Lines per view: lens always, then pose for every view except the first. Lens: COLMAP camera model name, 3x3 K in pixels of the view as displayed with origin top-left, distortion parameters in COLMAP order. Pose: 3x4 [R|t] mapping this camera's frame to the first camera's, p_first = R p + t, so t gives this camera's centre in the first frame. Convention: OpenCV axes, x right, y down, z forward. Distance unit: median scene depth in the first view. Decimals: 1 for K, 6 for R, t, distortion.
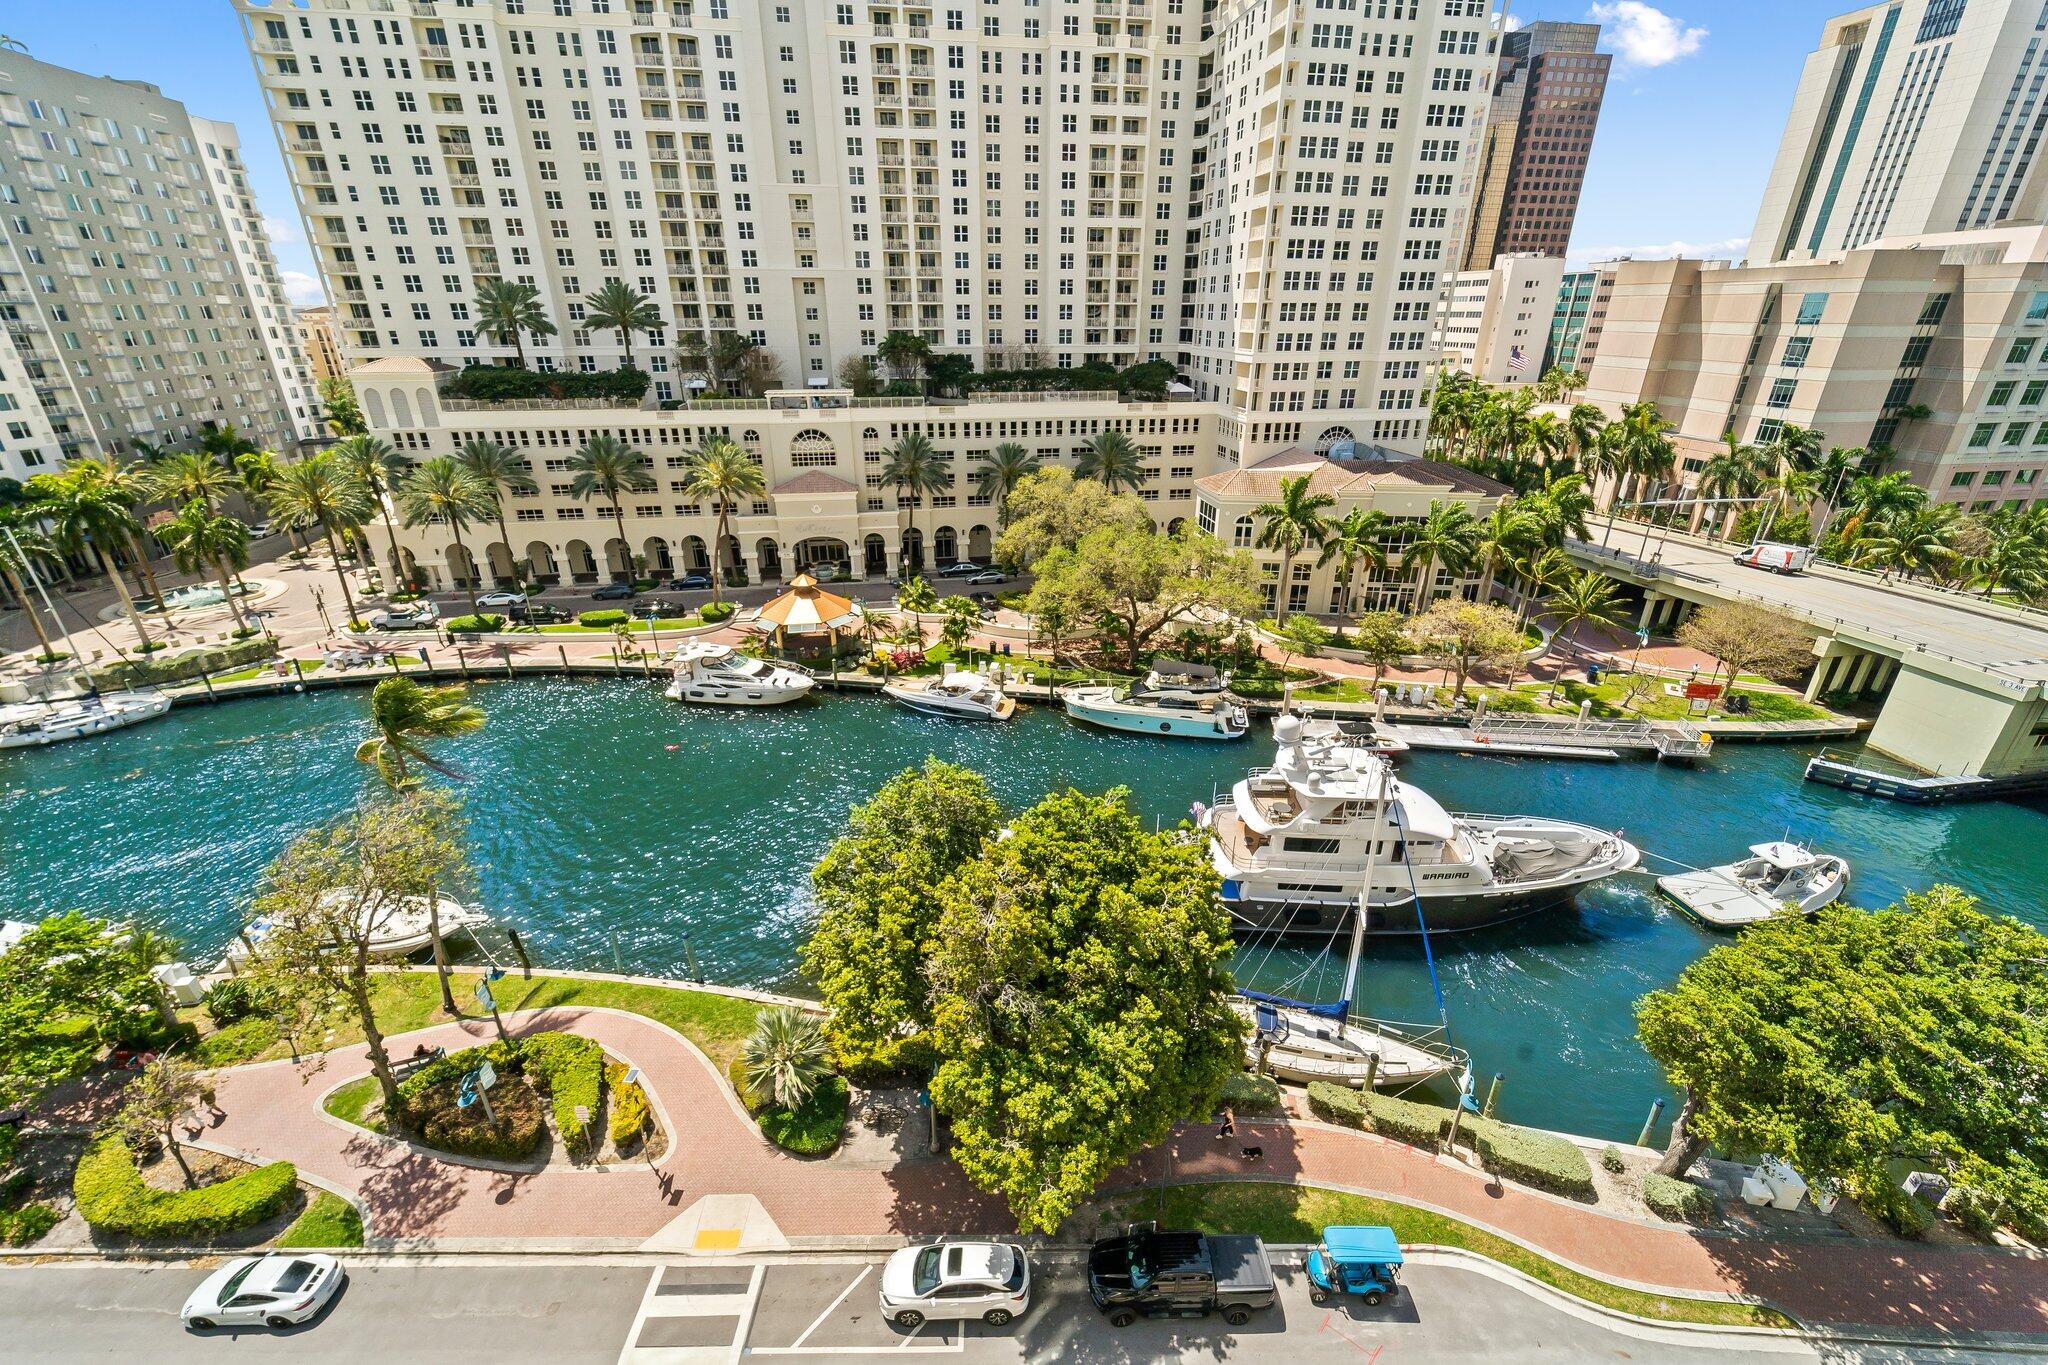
lens RADIAL K [[818.2, 0, 1023.6], [0, 818.2, 679.5], [0, 0, 1]] dist [0.005606, -0.002768]
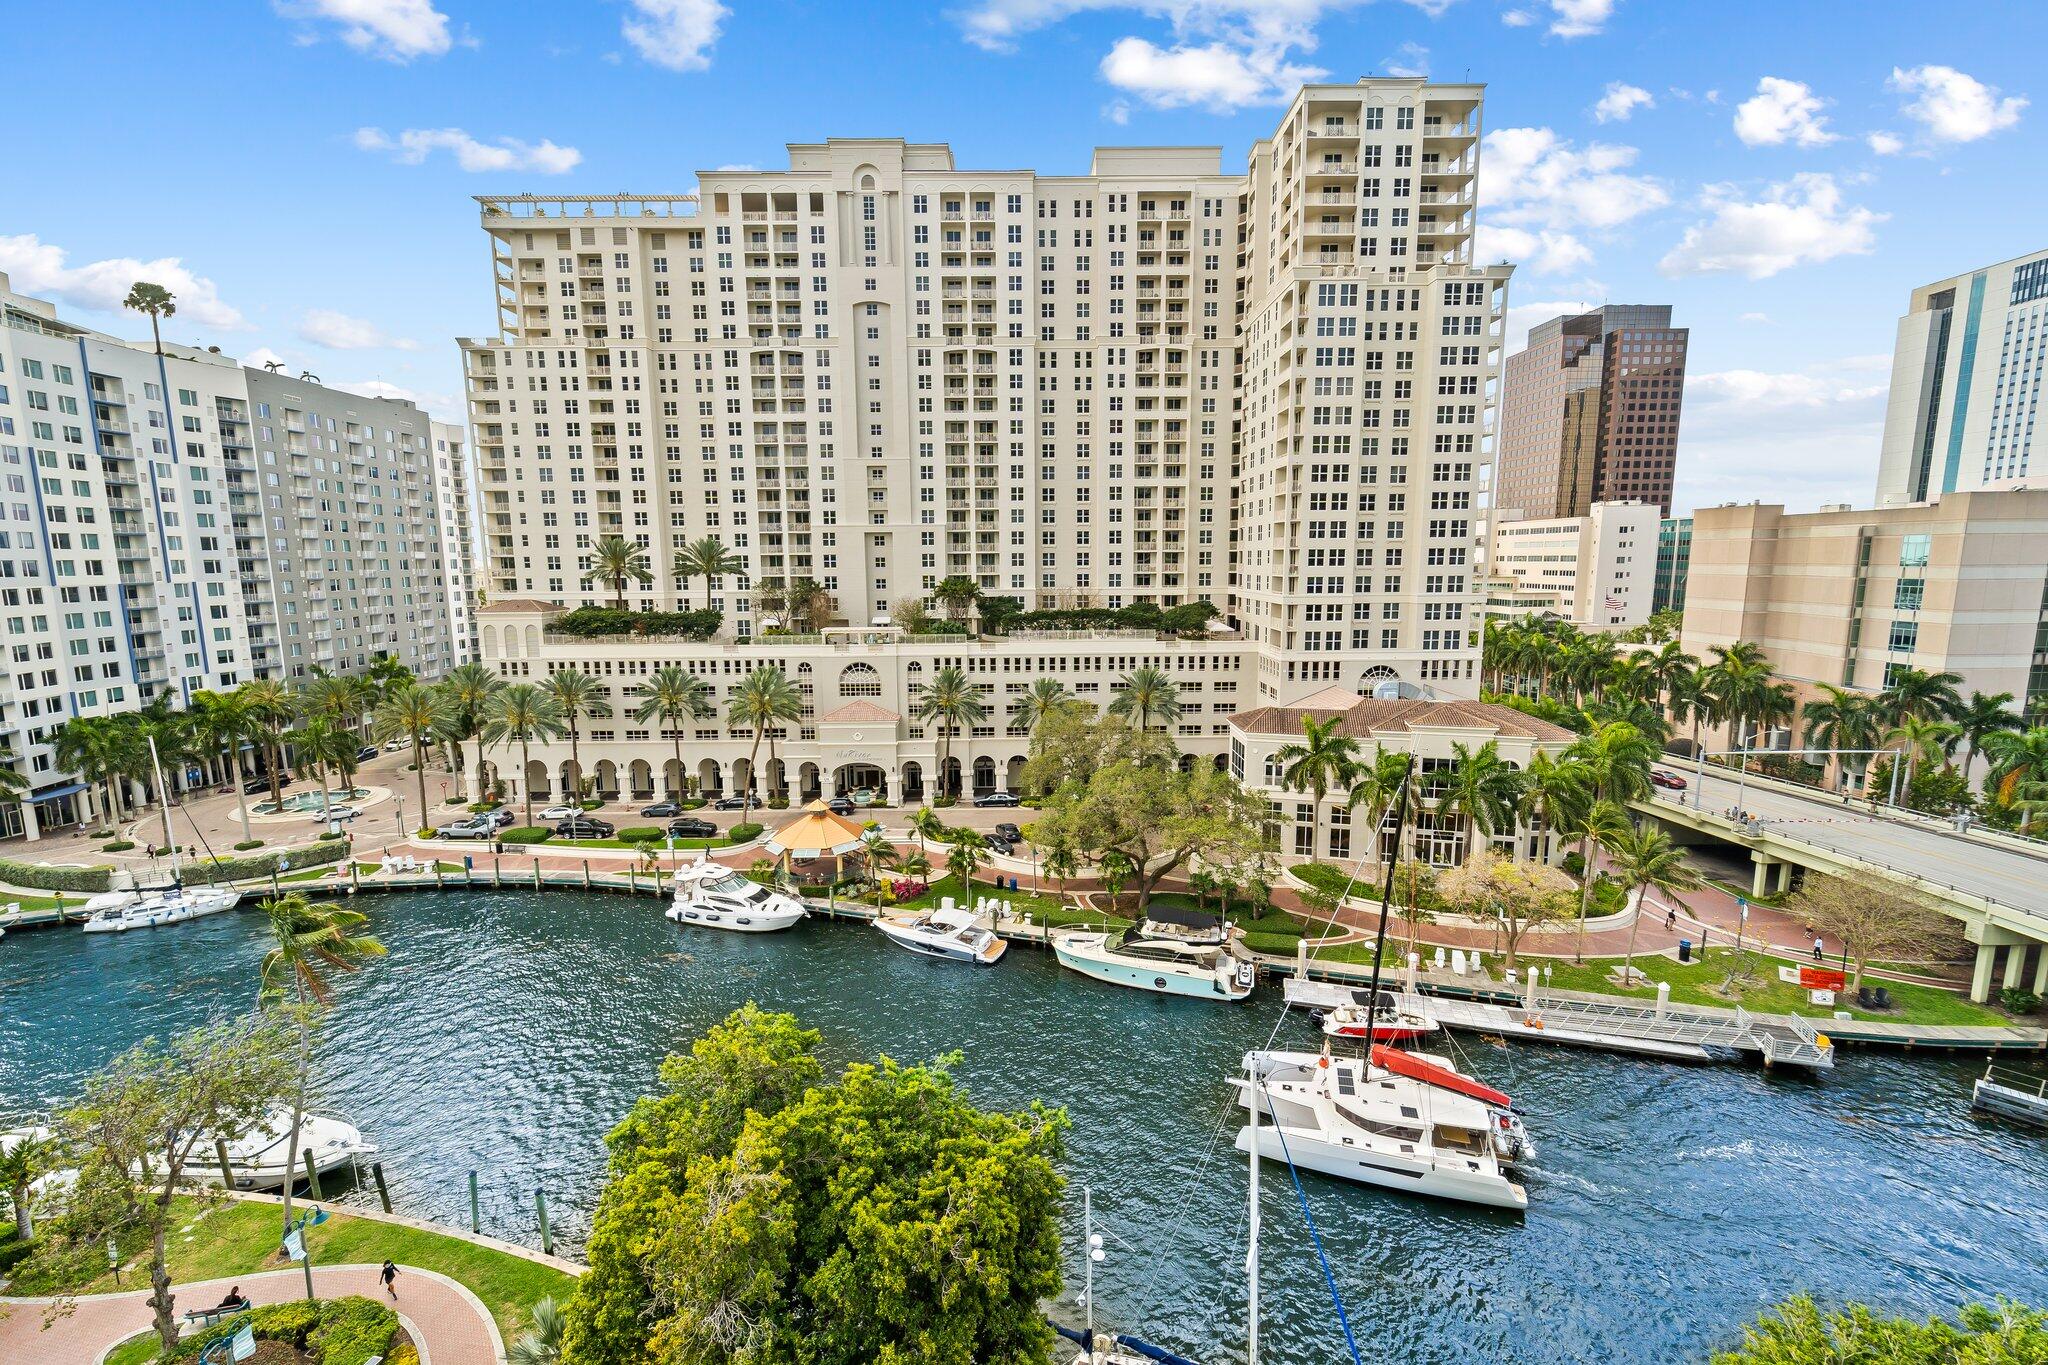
lens RADIAL K [[825.7, 0, 1027.3], [0, 825.7, 678.2], [0, 0, 1]] dist [0.003425, -0.002316]
pose [[0.989628, 0.013366, -0.143030, 0.106108], [-0.052217, 0.961027, -0.271479, -0.006786], [0.133827, 0.276131, 0.951757, 0.016102]]
